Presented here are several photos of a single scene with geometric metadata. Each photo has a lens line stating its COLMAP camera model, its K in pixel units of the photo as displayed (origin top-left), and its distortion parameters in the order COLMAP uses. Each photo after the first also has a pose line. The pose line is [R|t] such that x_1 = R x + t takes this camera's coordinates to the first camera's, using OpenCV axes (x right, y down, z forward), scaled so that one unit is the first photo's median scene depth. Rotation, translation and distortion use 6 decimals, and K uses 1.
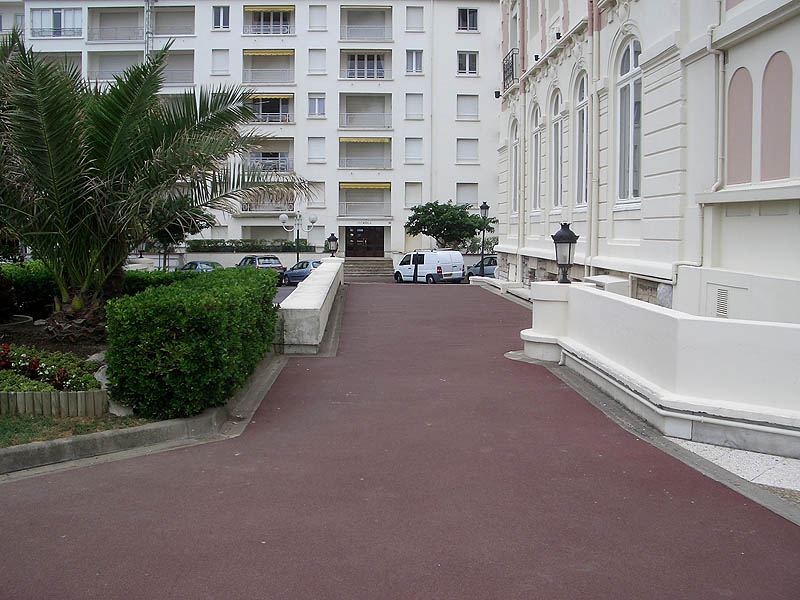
lens RADIAL K [[864.4, 0, 400.0], [0, 864.4, 300.0], [0, 0, 1]] dist [-0.263988, -0.000489]
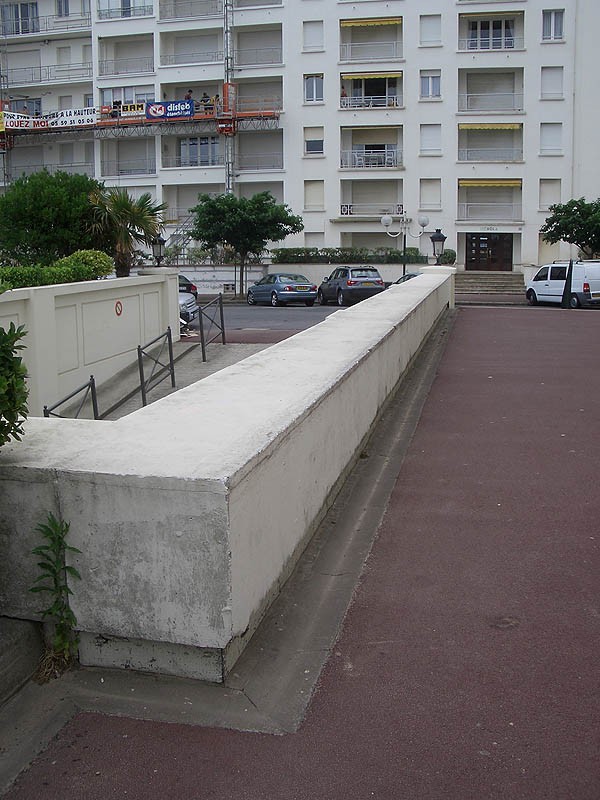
lens RADIAL K [[849.3, 0, 300.0], [0, 849.3, 400.0], [0, 0, 1]] dist [-0.261213, 0.289409]
pose [[0.965807, 0.034271, -0.256986, -0.006510], [-0.008477, 0.994869, 0.100814, -0.006005], [0.259123, -0.095189, 0.961142, 0.183846]]
